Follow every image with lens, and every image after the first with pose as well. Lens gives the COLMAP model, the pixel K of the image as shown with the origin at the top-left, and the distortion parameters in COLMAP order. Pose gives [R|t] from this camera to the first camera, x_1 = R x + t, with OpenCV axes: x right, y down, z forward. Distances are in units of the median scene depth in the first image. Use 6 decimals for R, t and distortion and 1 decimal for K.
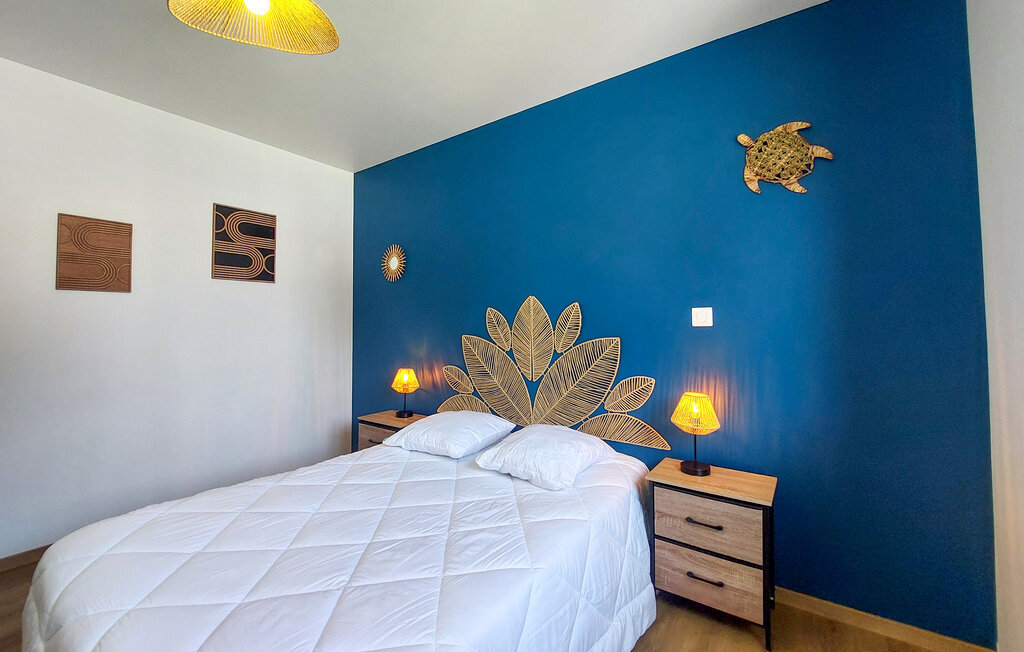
lens RADIAL K [[418.0, 0, 508.2], [0, 418.0, 312.3], [0, 0, 1]] dist [-0.017333, -0.000101]
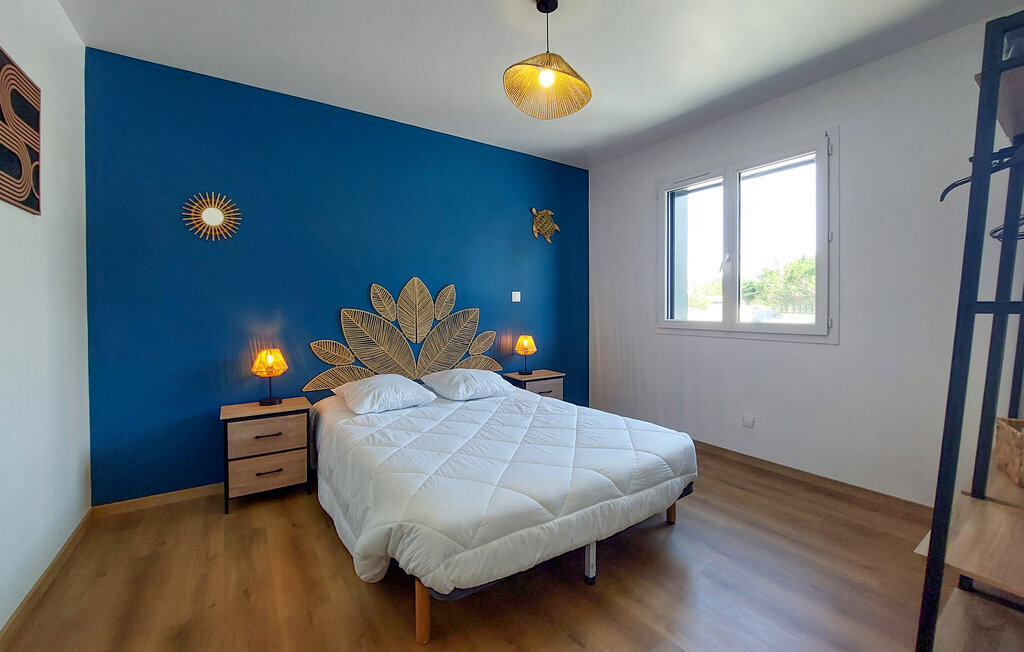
lens RADIAL K [[418.0, 0, 508.2], [0, 418.0, 312.3], [0, 0, 1]] dist [-0.017333, -0.000101]
pose [[0.340482, -0.009808, 0.940200, -1.063195], [-0.029854, 0.999329, 0.021236, 0.033227], [-0.939777, -0.035299, 0.339961, 0.298571]]
